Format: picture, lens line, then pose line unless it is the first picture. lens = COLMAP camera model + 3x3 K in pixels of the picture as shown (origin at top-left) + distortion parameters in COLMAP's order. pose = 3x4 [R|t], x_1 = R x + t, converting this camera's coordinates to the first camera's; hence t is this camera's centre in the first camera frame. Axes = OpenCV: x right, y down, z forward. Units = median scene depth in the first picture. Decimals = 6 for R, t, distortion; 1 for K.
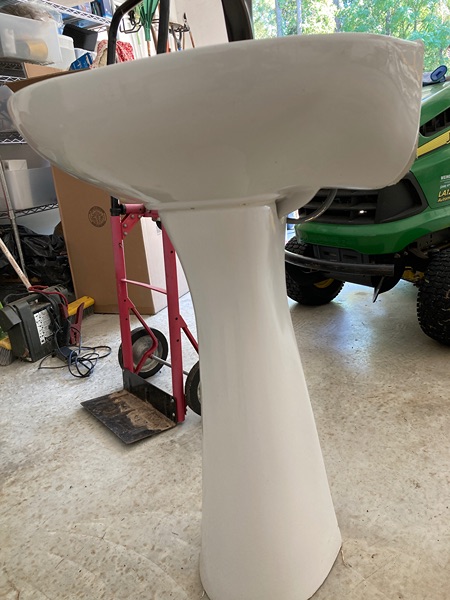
lens RADIAL K [[488.5, 0, 227.2], [0, 488.5, 298.1], [0, 0, 1]] dist [0.002578, -0.007471]
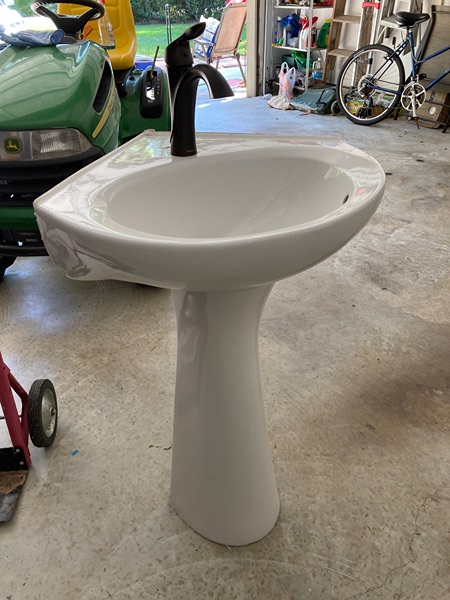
lens RADIAL K [[488.5, 0, 227.2], [0, 488.5, 298.1], [0, 0, 1]] dist [0.002578, -0.007471]
pose [[0.532916, -0.357541, 0.766919, -0.690847], [0.196153, 0.933855, 0.299064, -0.341931], [-0.823118, -0.008942, 0.567799, 0.237755]]
